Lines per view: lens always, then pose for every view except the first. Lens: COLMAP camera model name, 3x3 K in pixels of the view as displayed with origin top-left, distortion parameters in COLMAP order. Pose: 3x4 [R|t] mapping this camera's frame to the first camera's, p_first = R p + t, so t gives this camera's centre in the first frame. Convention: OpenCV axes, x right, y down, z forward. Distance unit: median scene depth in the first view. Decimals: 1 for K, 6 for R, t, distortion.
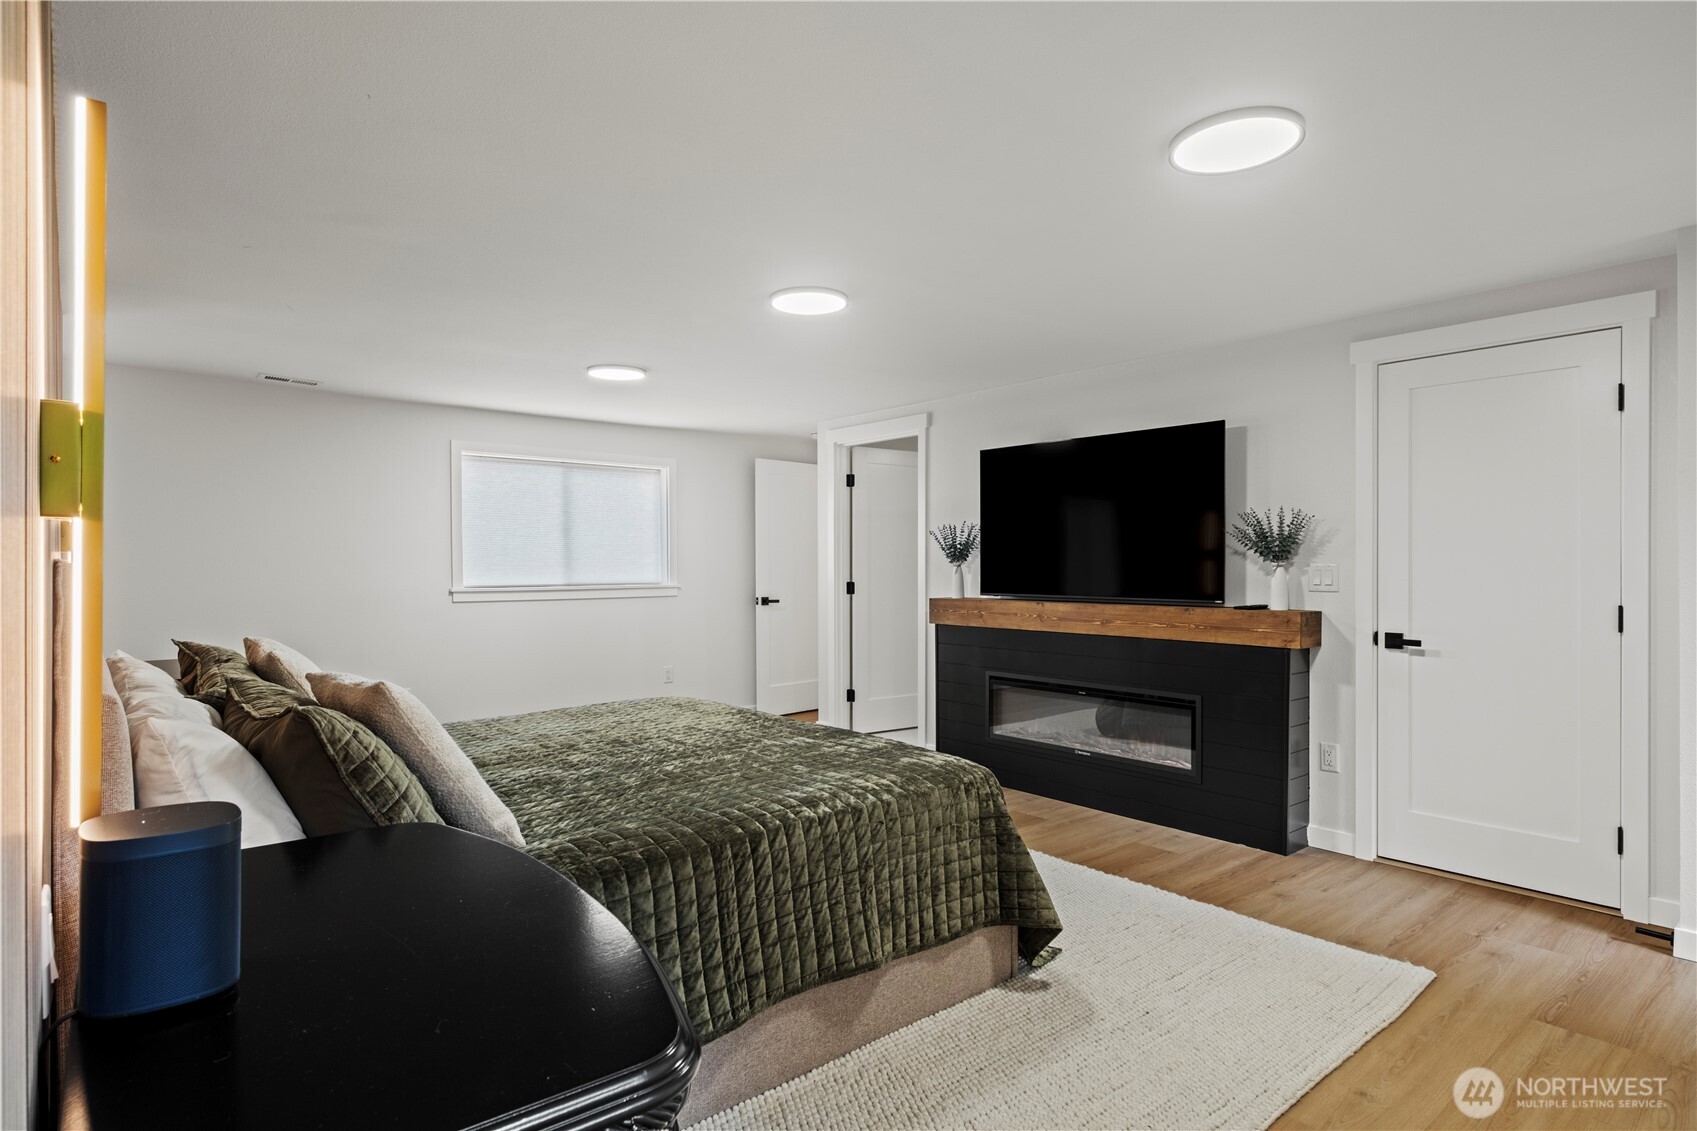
lens RADIAL K [[887.6, 0, 848.5], [0, 887.6, 565.5], [0, 0, 1]] dist [-0.047771, 0.000079]
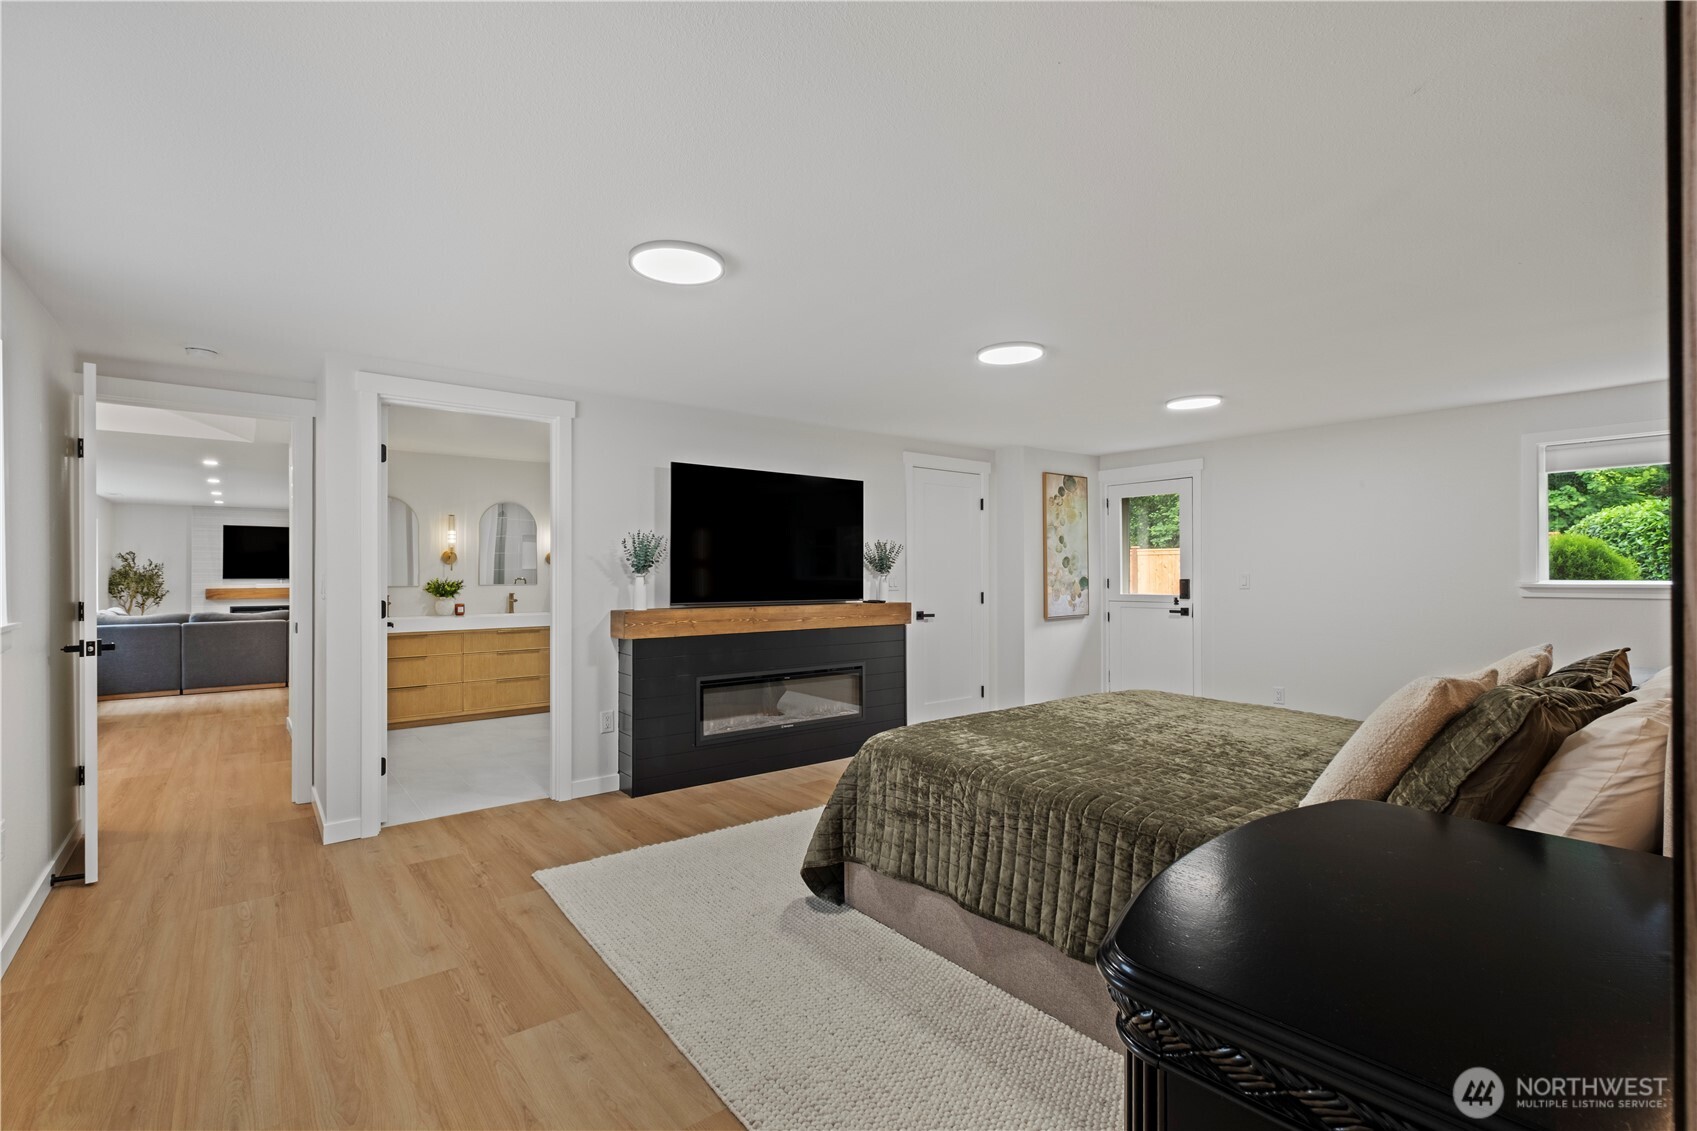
lens RADIAL K [[758.9, 0, 848.5], [0, 758.9, 565.5], [0, 0, 1]] dist [0.003085, 0.000277]
pose [[0.025591, 0.004213, 0.999664, -0.735744], [-0.007327, 0.999965, -0.004026, -0.010162], [-0.999646, -0.007222, 0.025621, 0.803842]]
